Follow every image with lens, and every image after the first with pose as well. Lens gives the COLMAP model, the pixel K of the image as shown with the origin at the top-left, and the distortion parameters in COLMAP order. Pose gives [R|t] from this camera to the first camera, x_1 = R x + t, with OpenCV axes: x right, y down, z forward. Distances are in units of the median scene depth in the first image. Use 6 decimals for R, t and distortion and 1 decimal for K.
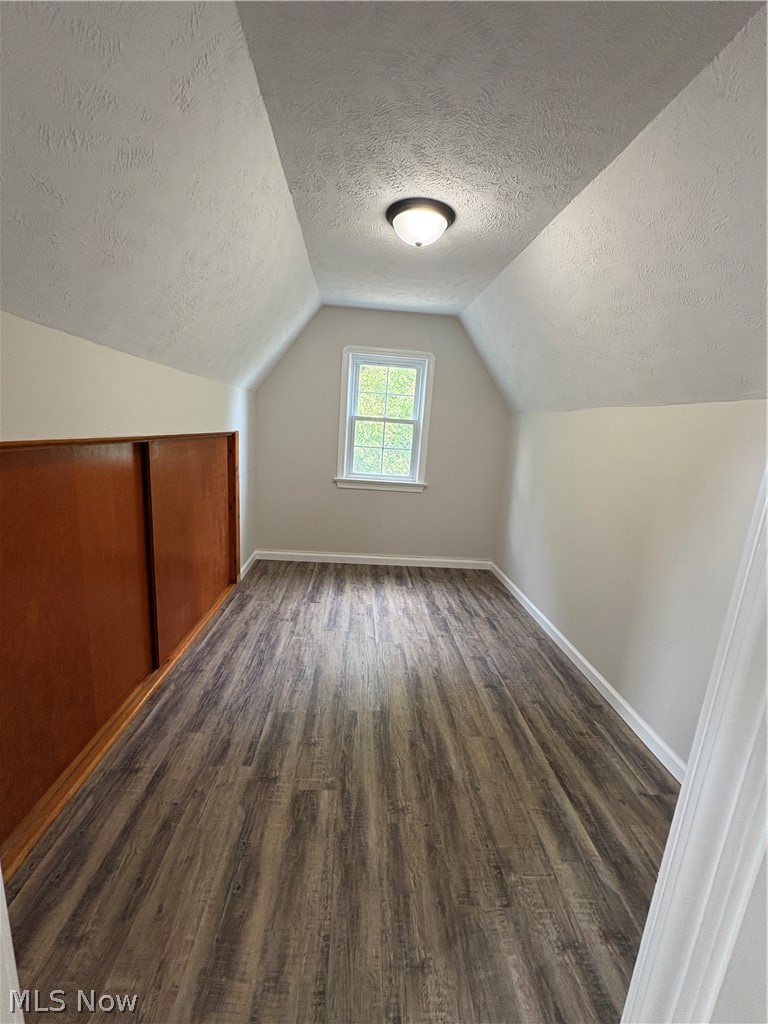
lens RADIAL K [[407.0, 0, 382.2], [0, 407.0, 509.0], [0, 0, 1]] dist [-0.000368, -0.000104]
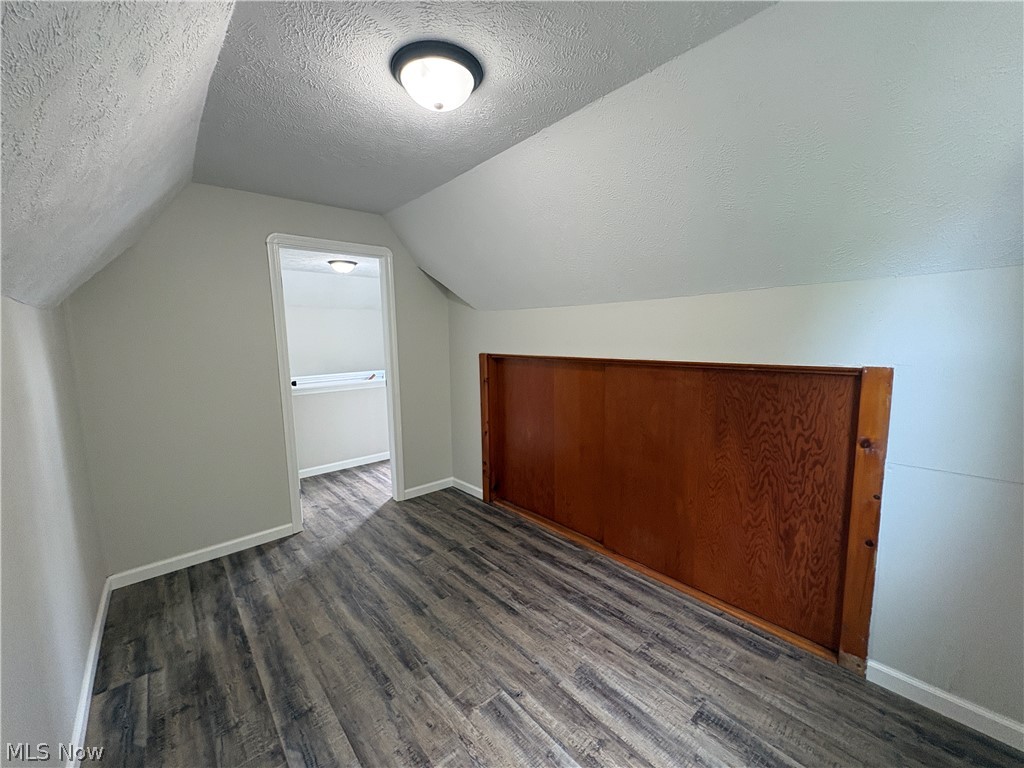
lens RADIAL K [[407.0, 0, 506.7], [0, 407.0, 385.1], [0, 0, 1]] dist [-0.000368, -0.000104]
pose [[-0.788287, 0.020606, -0.614963, 0.460480], [-0.157074, 0.959587, 0.233498, -0.341170], [0.594921, 0.280658, -0.753193, 1.769098]]
